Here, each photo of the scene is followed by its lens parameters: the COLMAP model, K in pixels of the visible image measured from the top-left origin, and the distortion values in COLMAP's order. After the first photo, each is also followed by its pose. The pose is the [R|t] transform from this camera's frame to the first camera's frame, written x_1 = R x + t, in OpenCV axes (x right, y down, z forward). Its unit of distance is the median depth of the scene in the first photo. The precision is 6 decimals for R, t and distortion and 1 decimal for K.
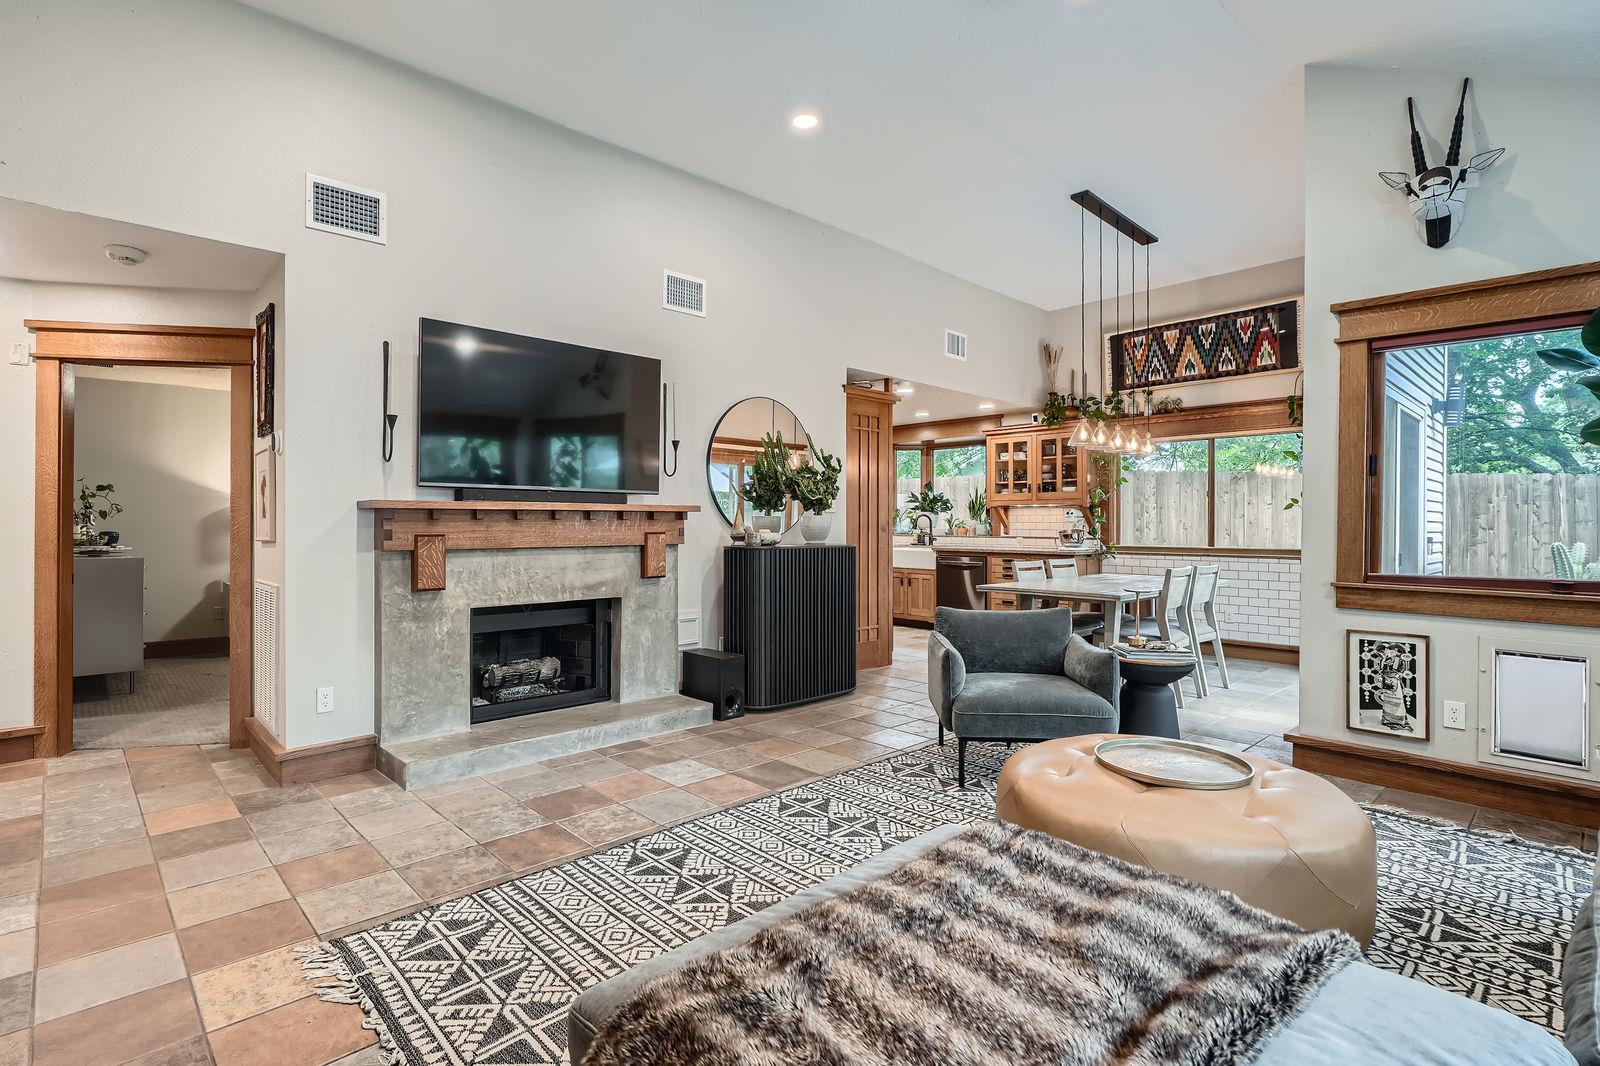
lens RADIAL K [[776.2, 0, 763.4], [0, 776.2, 524.4], [0, 0, 1]] dist [-0.002918, -0.000108]
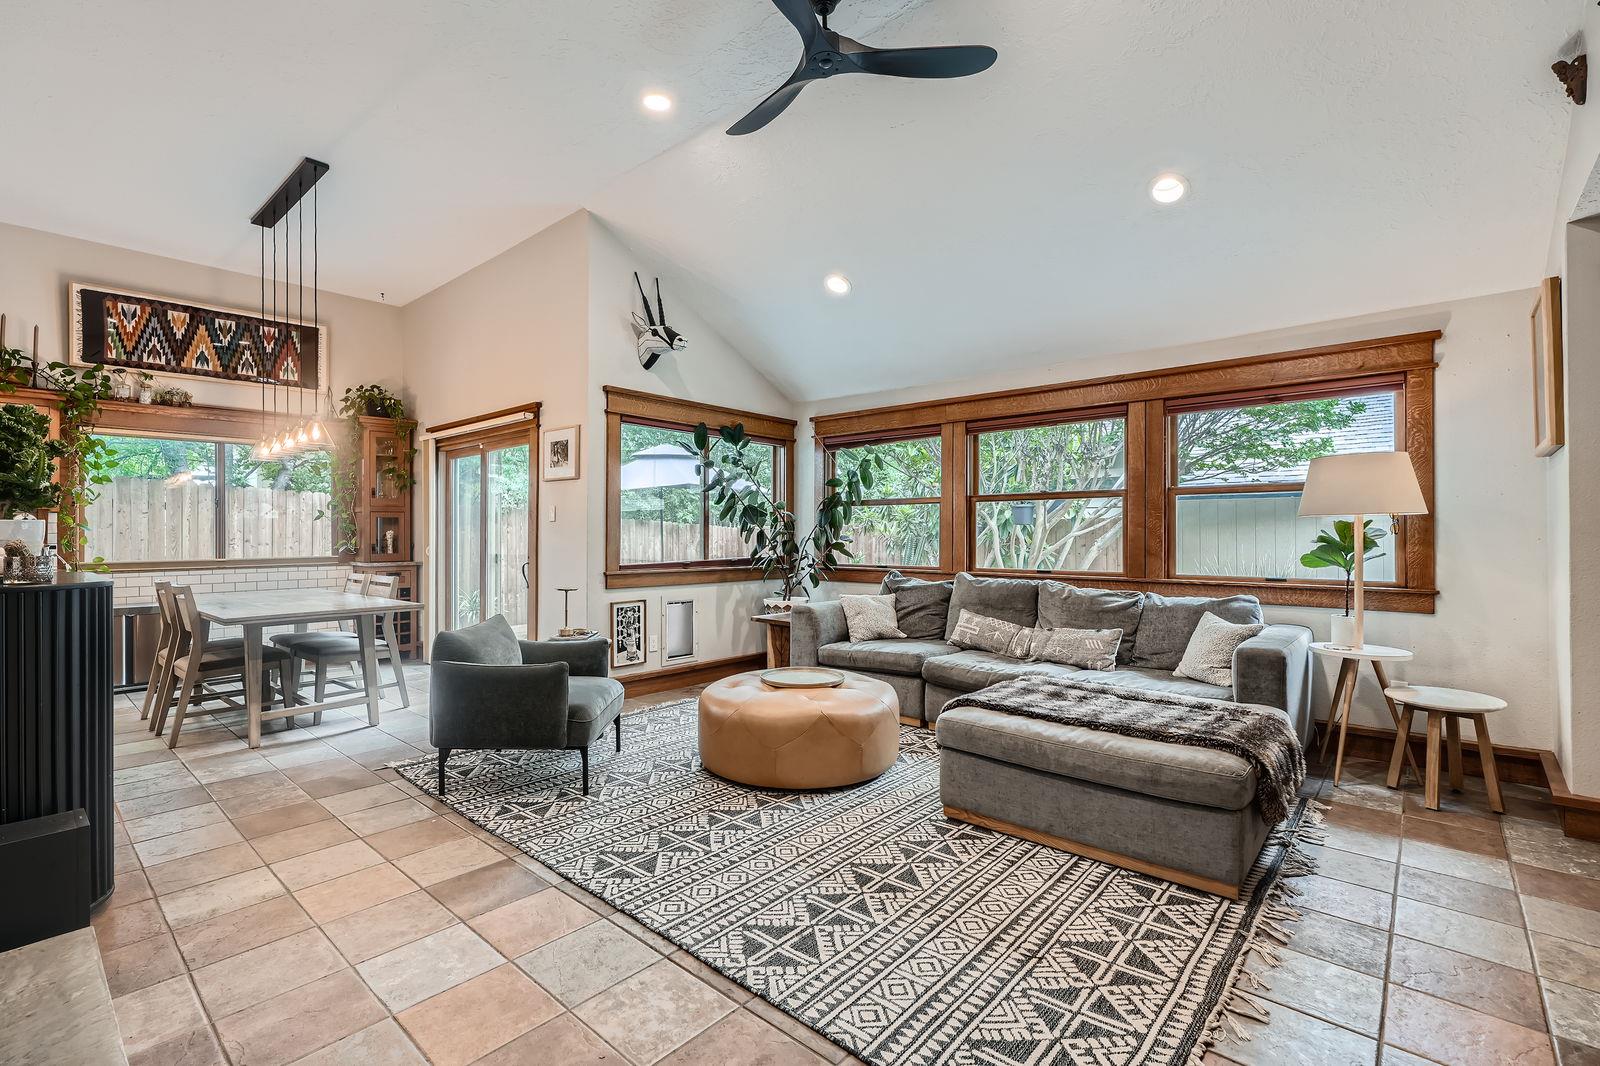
lens RADIAL K [[708.4, 0, 791.1], [0, 708.4, 530.5], [0, 0, 1]] dist [-0.002473, -0.000033]
pose [[-0.097380, 0.001443, 0.995246, -0.379124], [0.003976, 0.999992, -0.001061, -0.001421], [-0.995239, 0.003853, -0.097385, 0.454698]]
